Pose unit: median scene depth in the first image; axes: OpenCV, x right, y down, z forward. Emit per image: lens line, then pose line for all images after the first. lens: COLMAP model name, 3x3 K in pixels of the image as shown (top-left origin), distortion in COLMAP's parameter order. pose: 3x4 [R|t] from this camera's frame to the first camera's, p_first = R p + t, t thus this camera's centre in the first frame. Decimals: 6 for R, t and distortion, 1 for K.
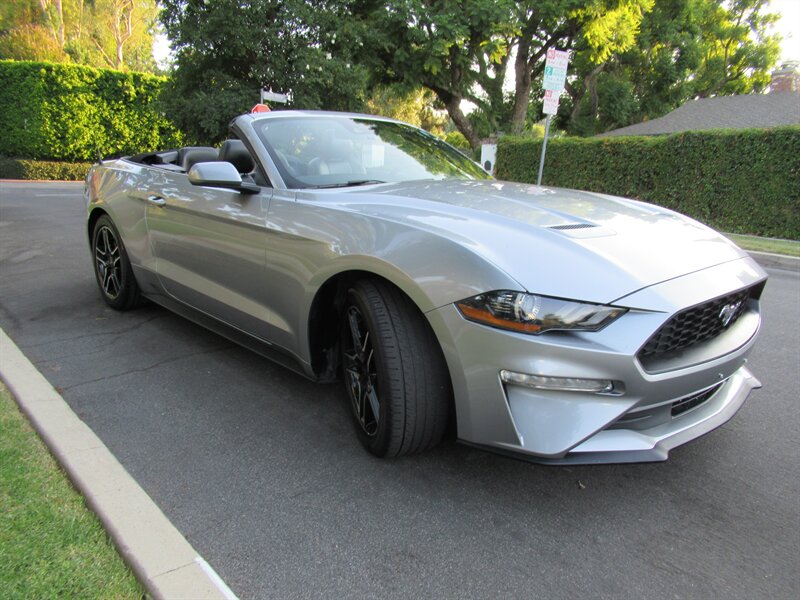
lens RADIAL K [[608.9, 0, 397.5], [0, 608.9, 301.6], [0, 0, 1]] dist [-0.017584, 0.025387]
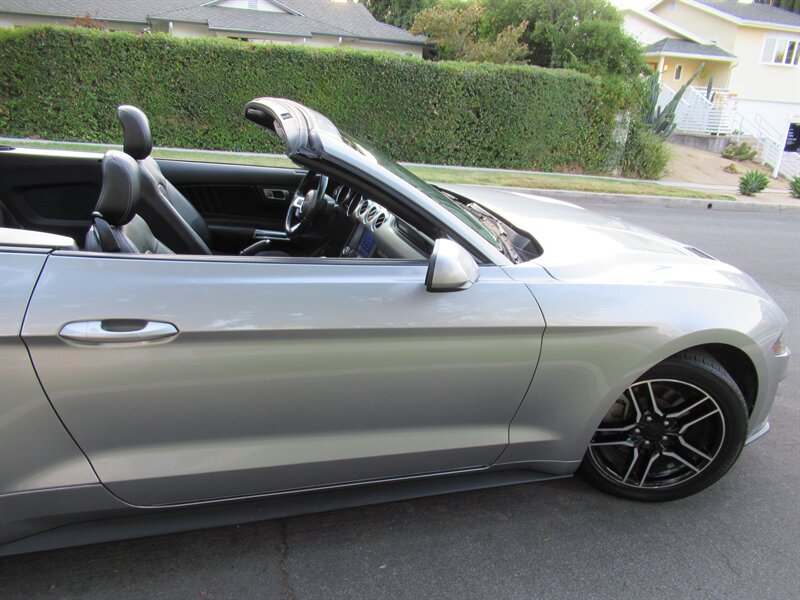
lens RADIAL K [[608.9, 0, 411.3], [0, 608.9, 294.4], [0, 0, 1]] dist [-0.017584, 0.025387]
pose [[0.399531, -0.294338, 0.868182, -0.122904], [0.134790, 0.955621, 0.261953, -0.050696], [-0.906756, 0.012364, 0.421474, 0.116417]]
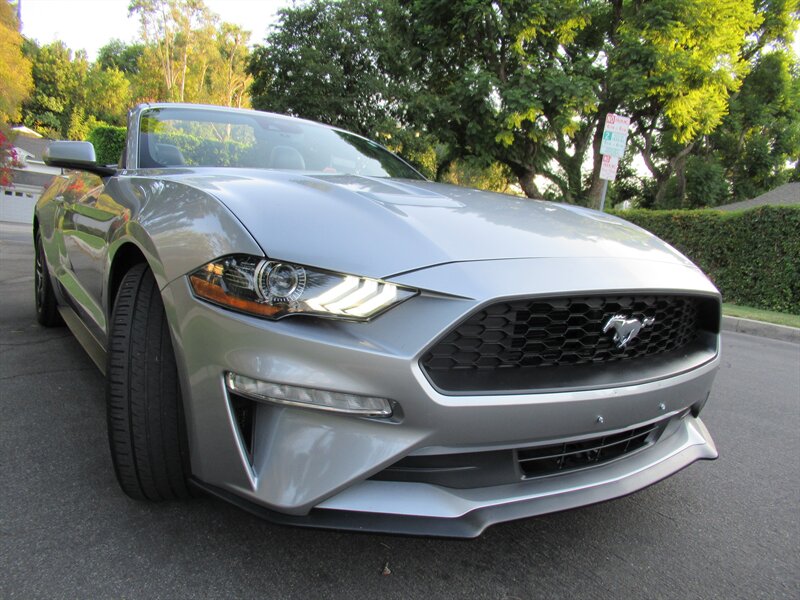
lens RADIAL K [[608.9, 0, 400.5], [0, 608.9, 301.2], [0, 0, 1]] dist [-0.017584, 0.025387]
pose [[0.989122, 0.062158, -0.133321, 0.044274], [-0.078304, 0.989741, -0.119503, 0.010058], [0.124525, 0.128643, 0.983842, 0.035075]]
